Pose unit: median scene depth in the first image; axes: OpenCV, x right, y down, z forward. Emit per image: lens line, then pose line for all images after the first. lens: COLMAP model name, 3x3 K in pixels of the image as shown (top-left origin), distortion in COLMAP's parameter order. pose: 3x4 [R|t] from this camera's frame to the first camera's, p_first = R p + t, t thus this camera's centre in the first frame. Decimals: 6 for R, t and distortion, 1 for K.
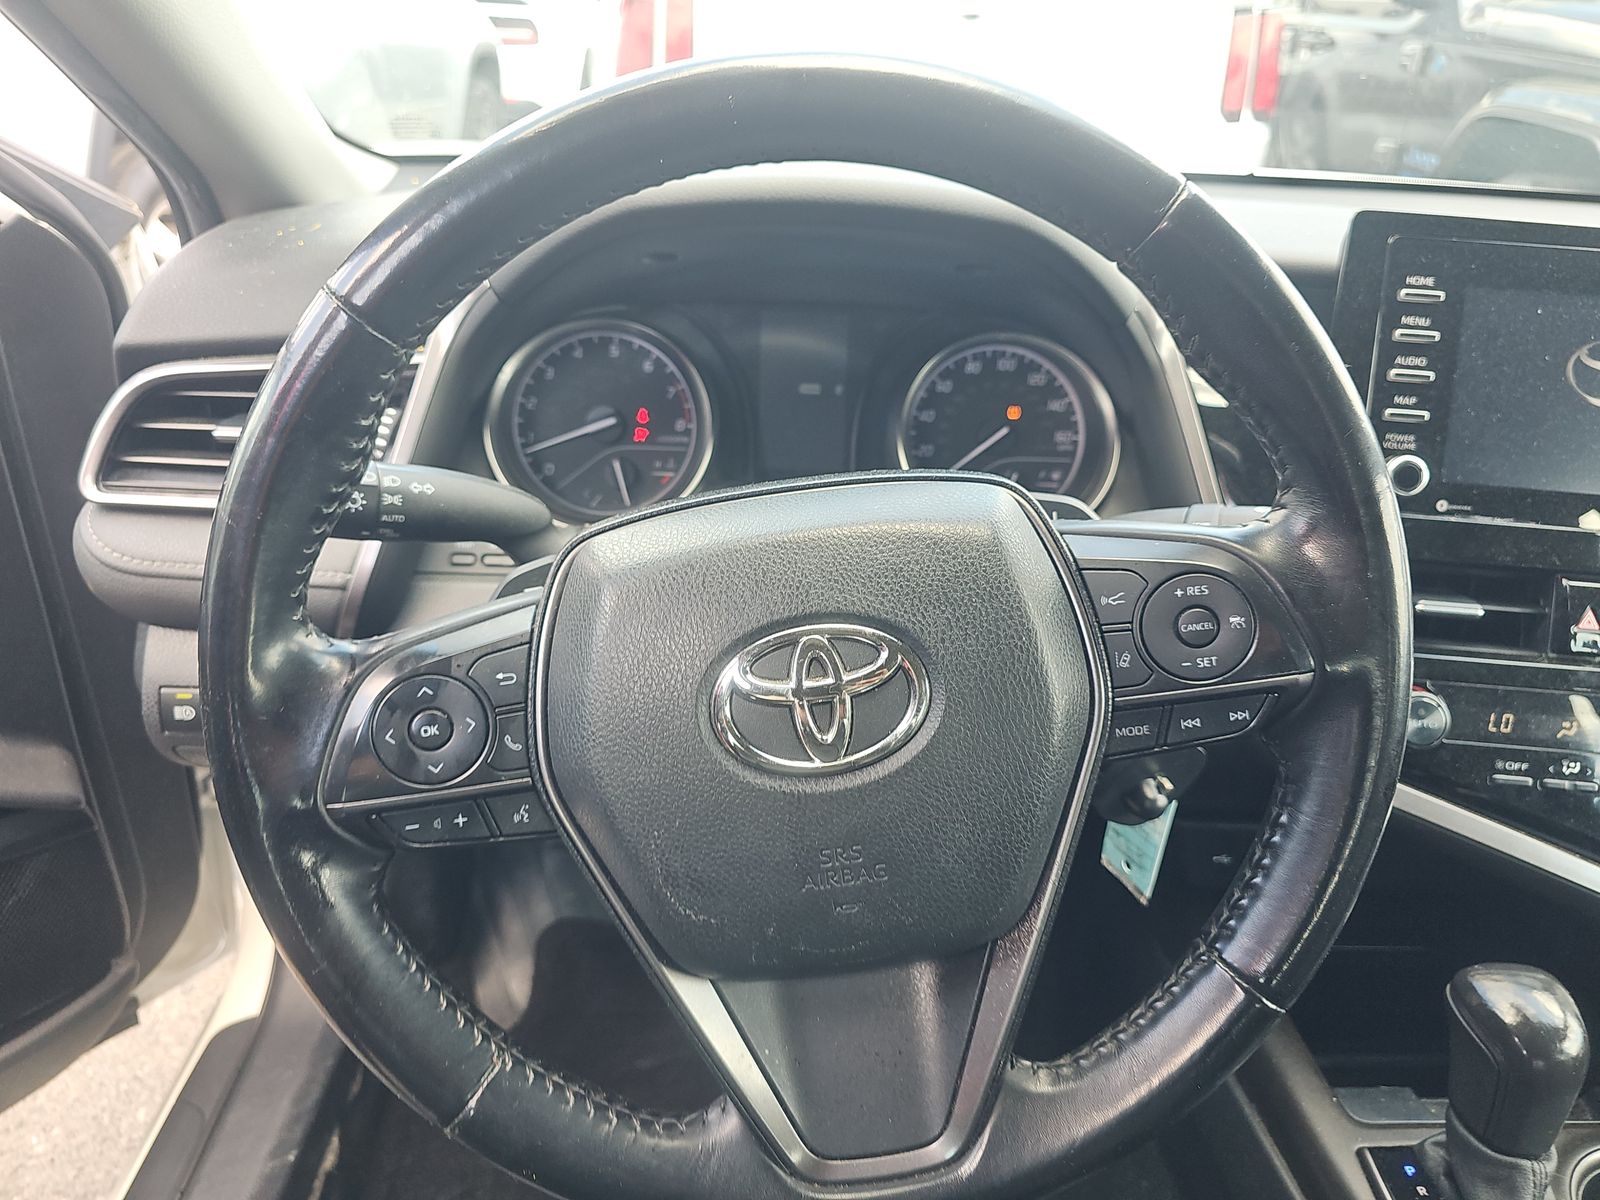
lens RADIAL K [[1084.6, 0, 800.0], [0, 1084.6, 600.0], [0, 0, 1]] dist [-0.024503, -0.003217]
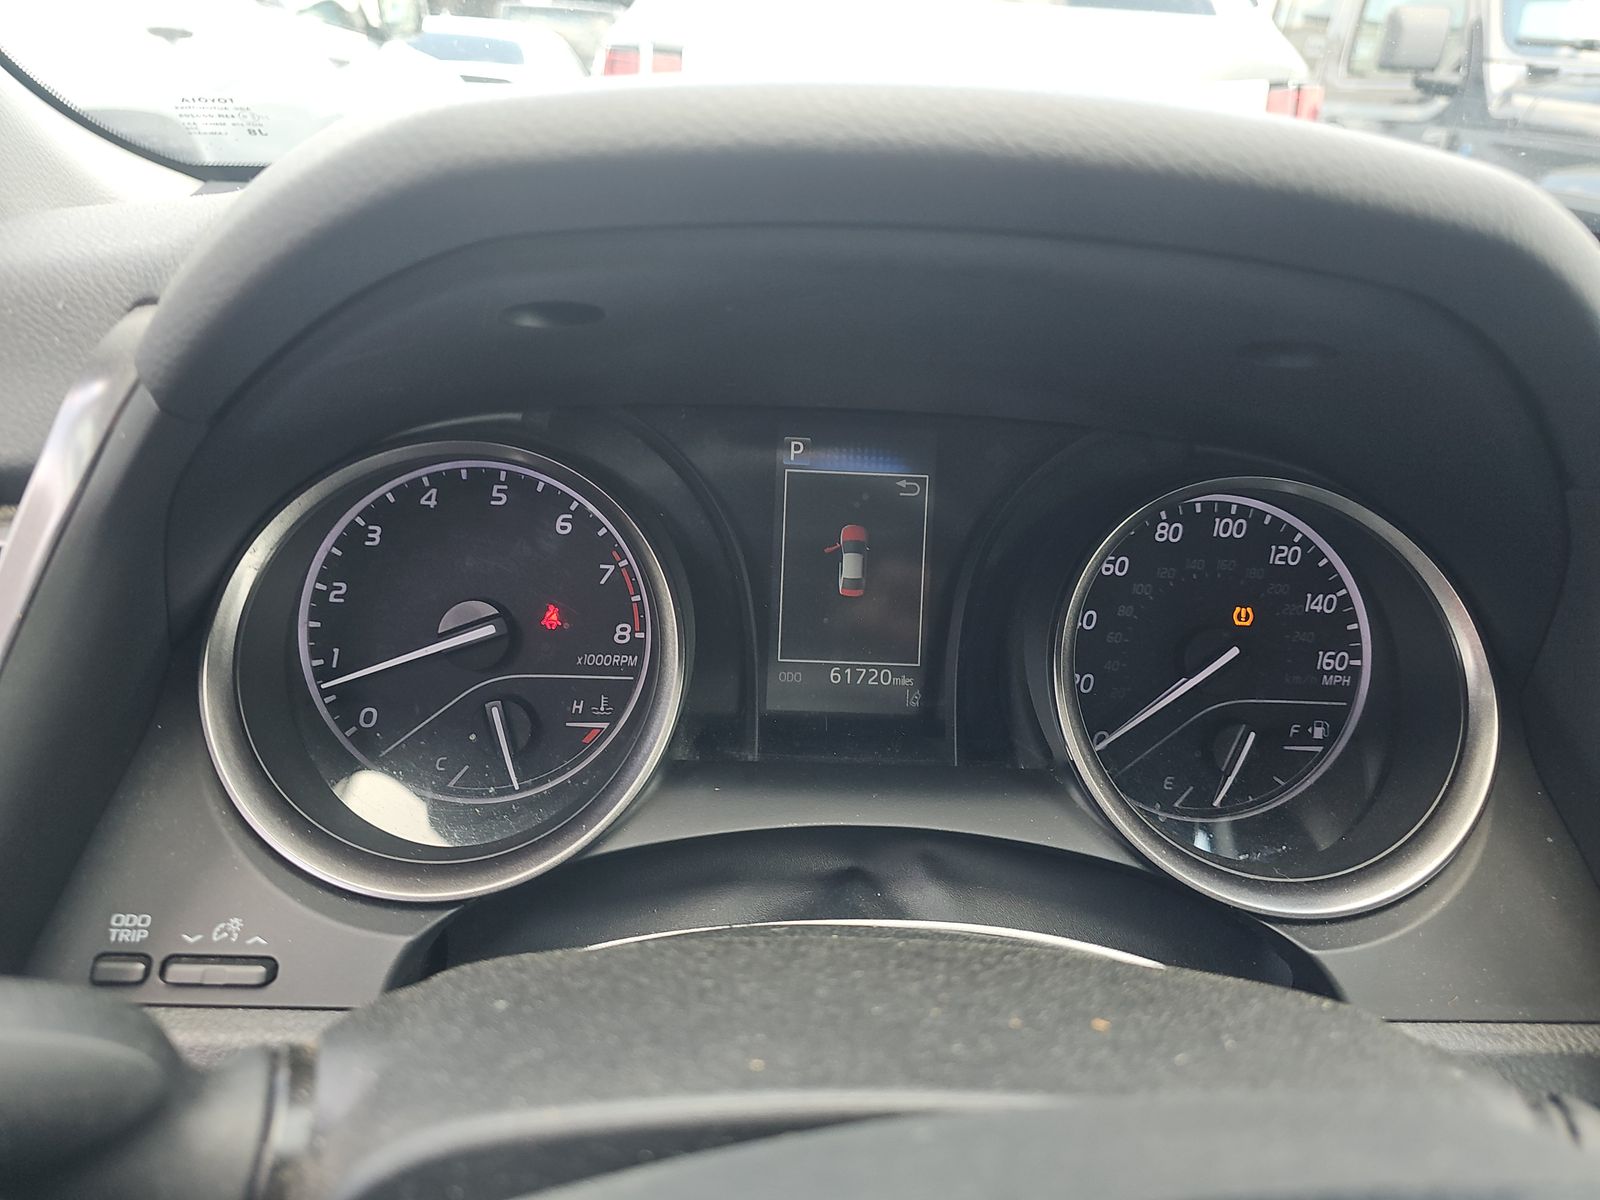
lens RADIAL K [[1084.6, 0, 800.0], [0, 1084.6, 600.0], [0, 0, 1]] dist [-0.024503, -0.003217]
pose [[0.999793, 0.011277, 0.016932, -0.013273], [-0.009996, 0.997214, -0.073921, -0.056335], [-0.017718, 0.073736, 0.997120, 0.188944]]
